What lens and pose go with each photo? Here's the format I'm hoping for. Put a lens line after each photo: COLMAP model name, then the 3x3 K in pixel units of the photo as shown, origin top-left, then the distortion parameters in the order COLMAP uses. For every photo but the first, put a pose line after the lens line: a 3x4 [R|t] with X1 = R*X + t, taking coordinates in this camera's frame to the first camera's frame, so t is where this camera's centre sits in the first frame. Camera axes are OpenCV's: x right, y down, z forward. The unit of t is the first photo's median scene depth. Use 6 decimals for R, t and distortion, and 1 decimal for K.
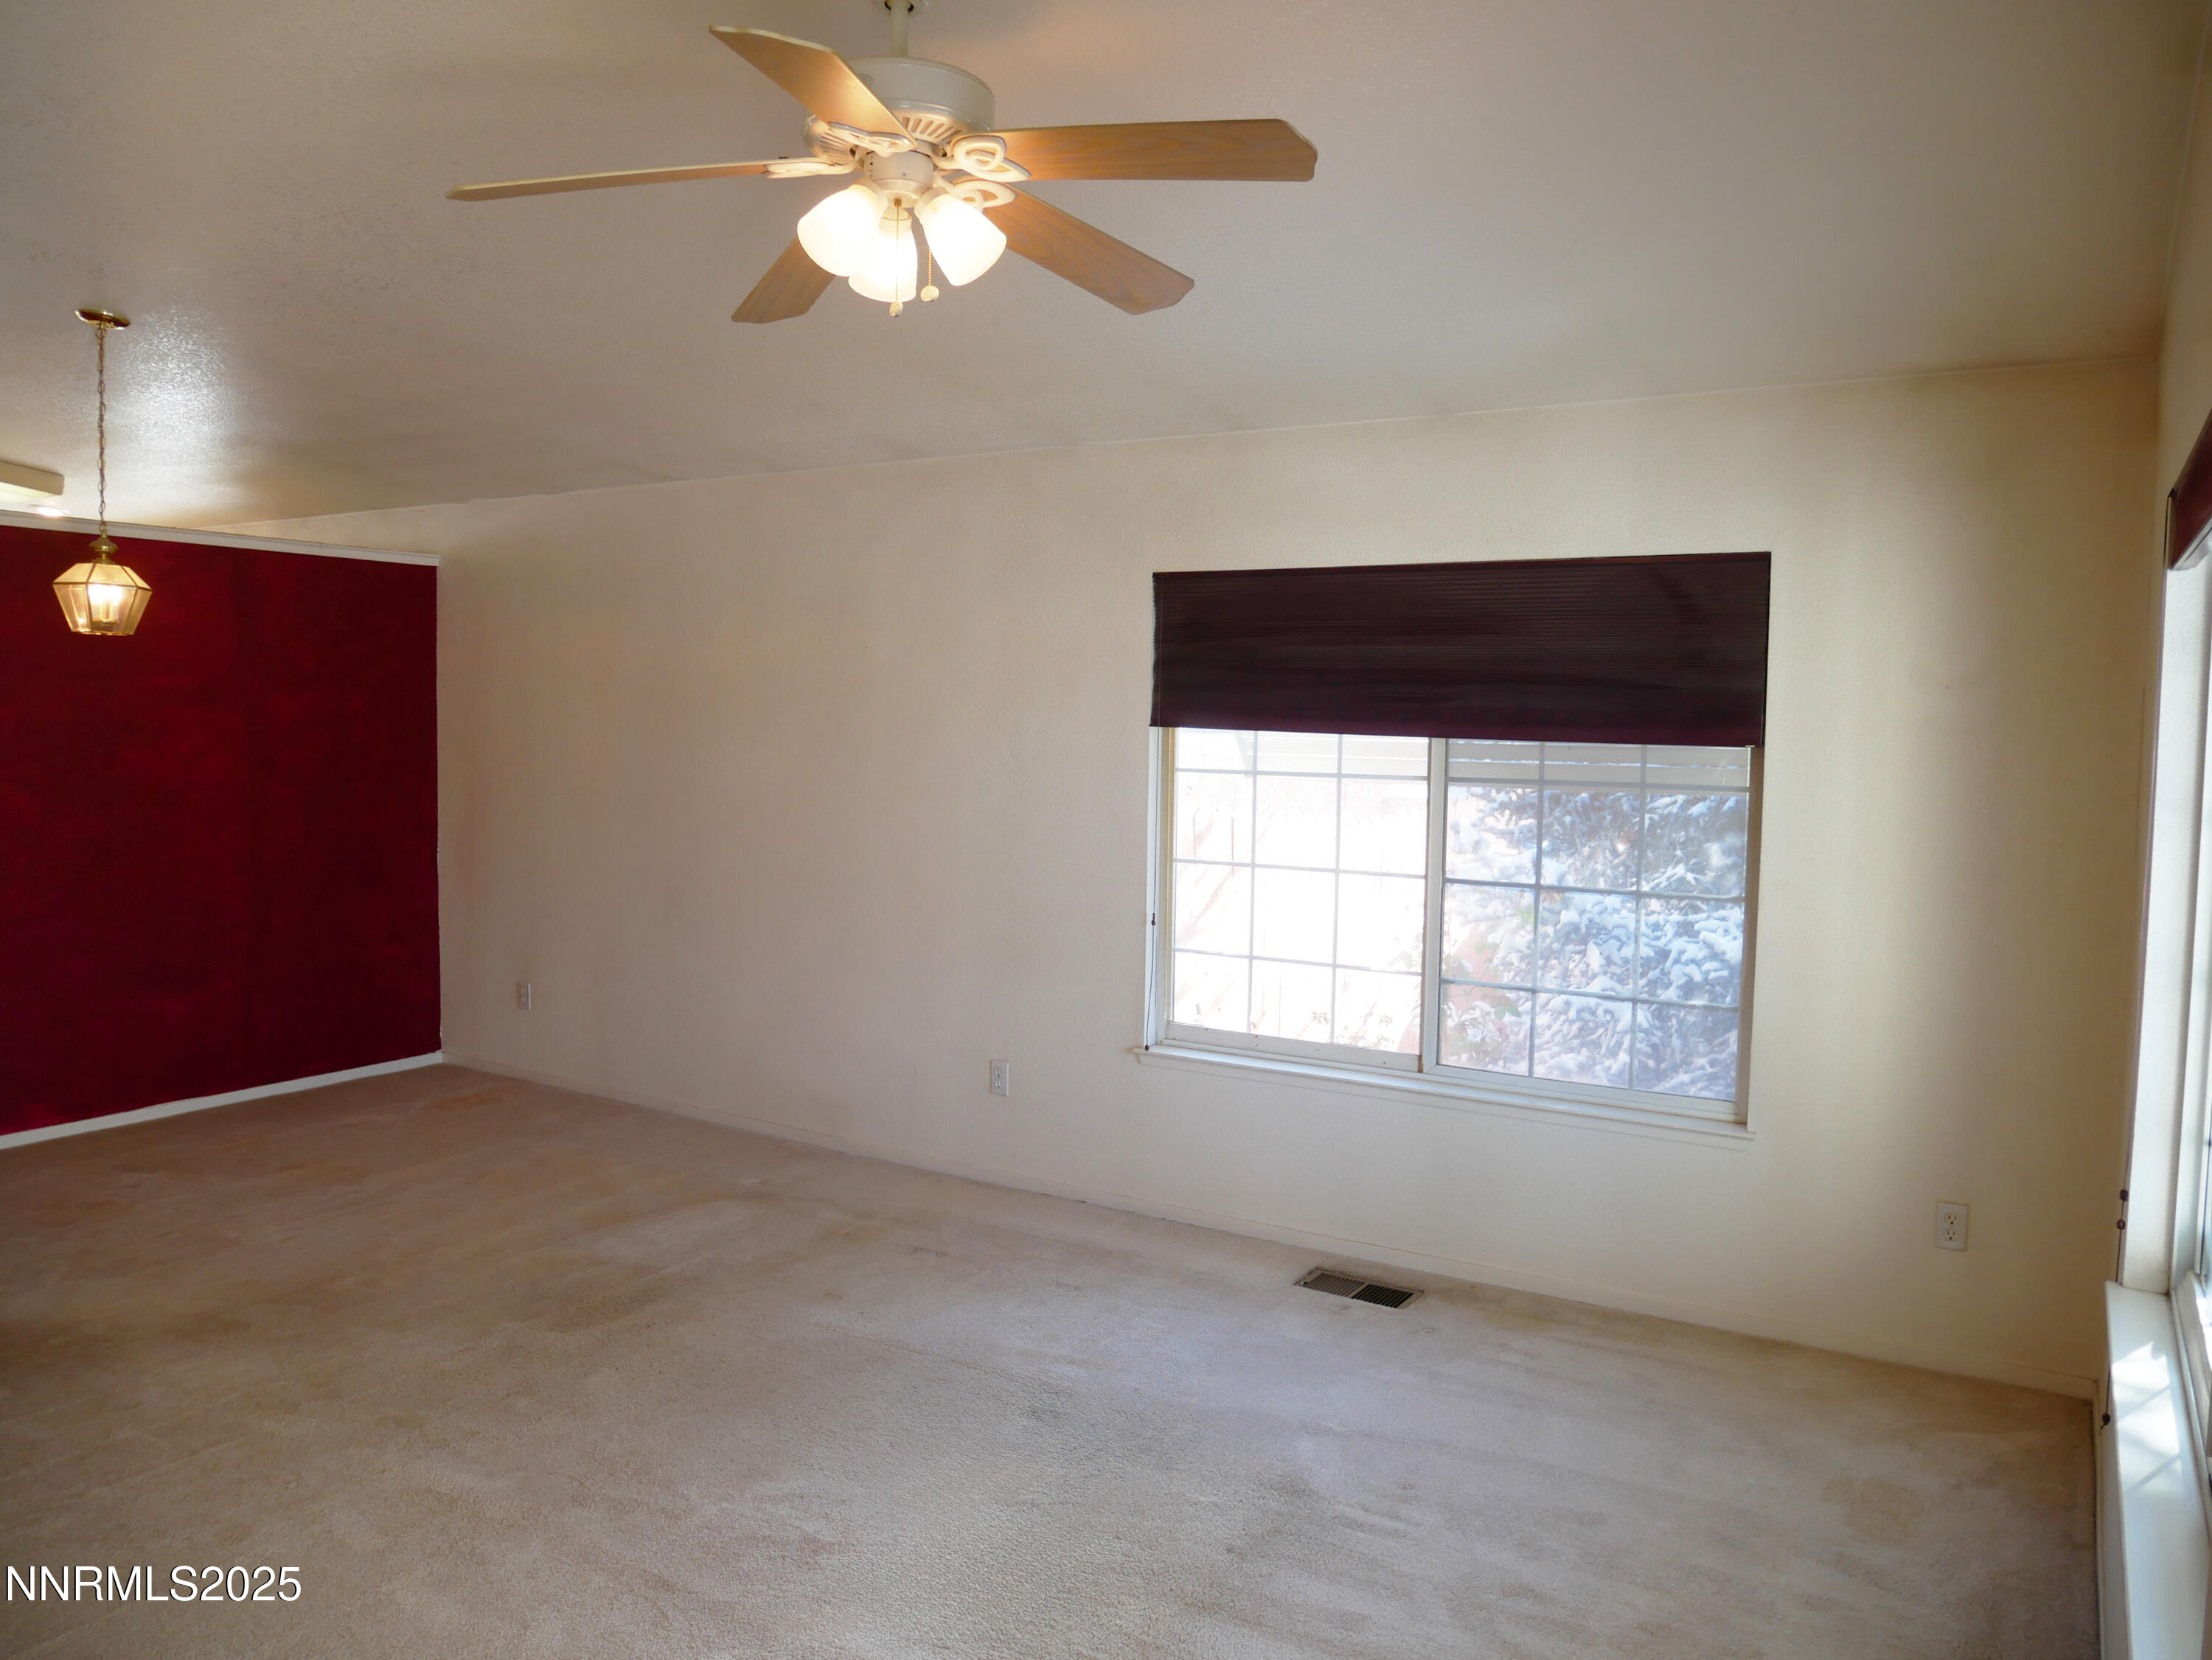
lens RADIAL K [[1594.3, 0, 1106.0], [0, 1594.3, 830.0], [0, 0, 1]] dist [-0.060848, 0.001730]
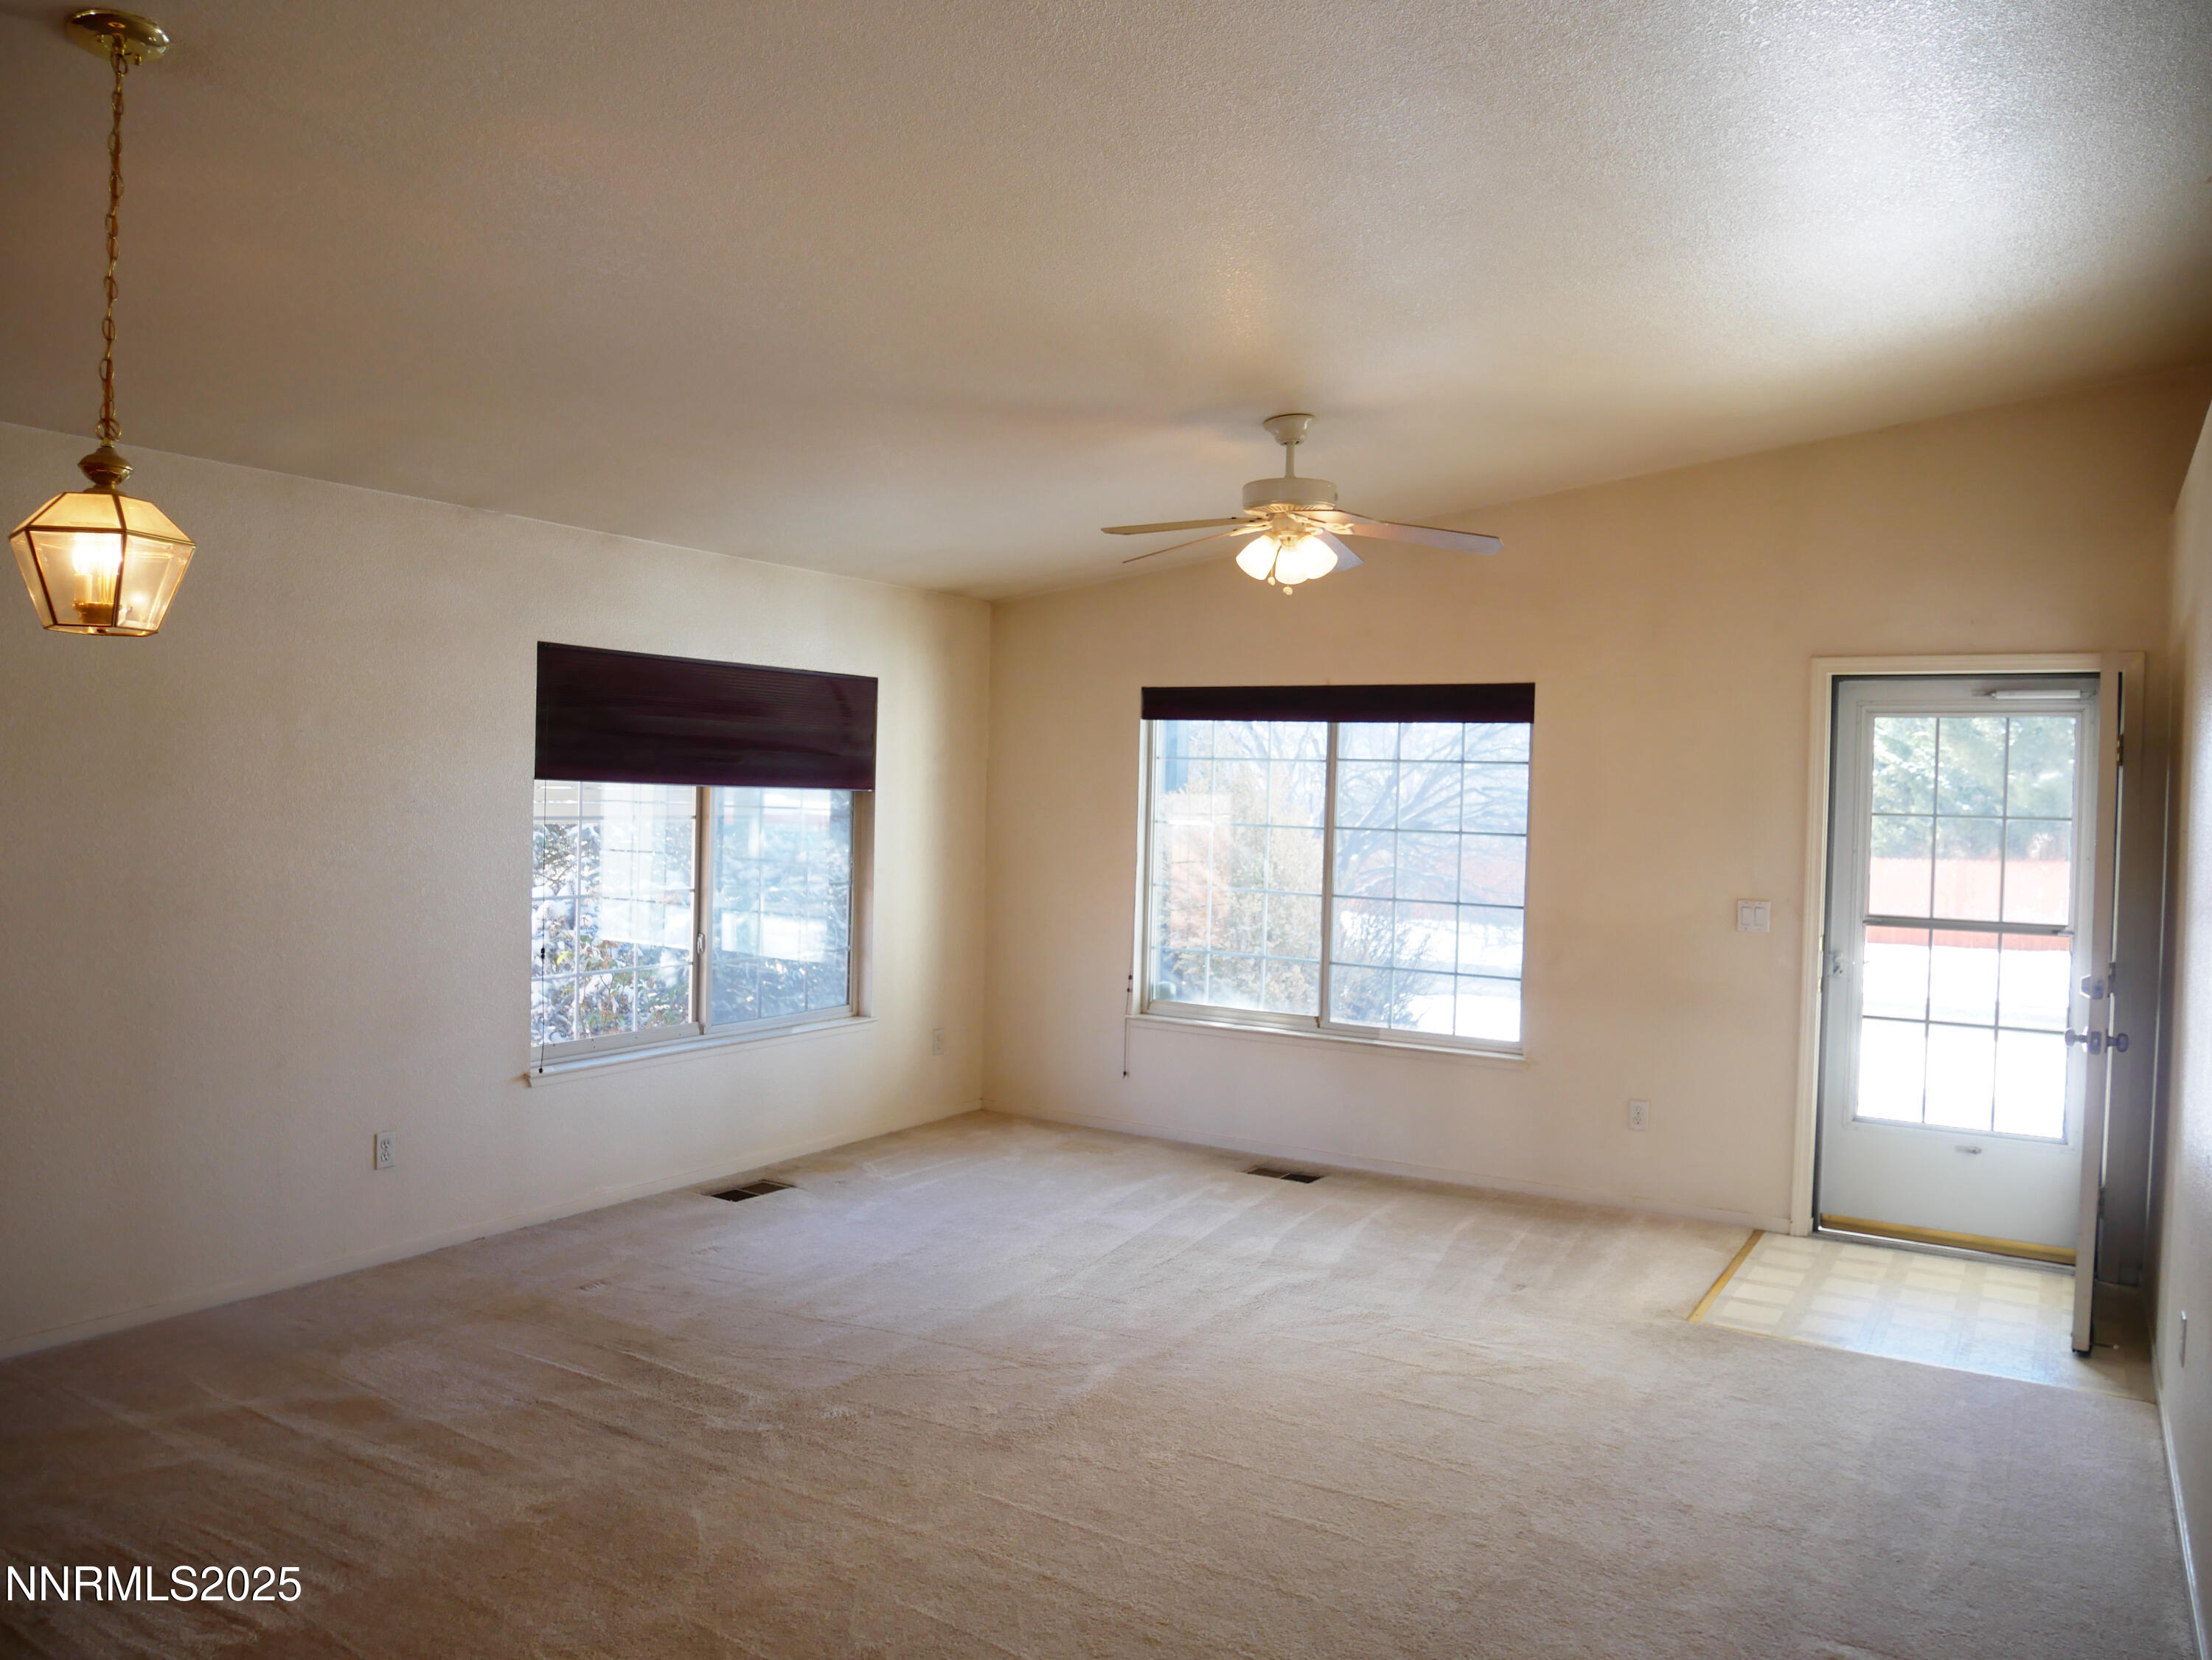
lens RADIAL K [[1594.3, 0, 1106.0], [0, 1594.3, 830.0], [0, 0, 1]] dist [-0.060848, 0.001730]
pose [[-0.006794, -0.041103, 0.999132, -1.180445], [0.044743, 0.998142, 0.041367, -0.063170], [-0.998975, 0.044985, -0.004942, 0.677342]]
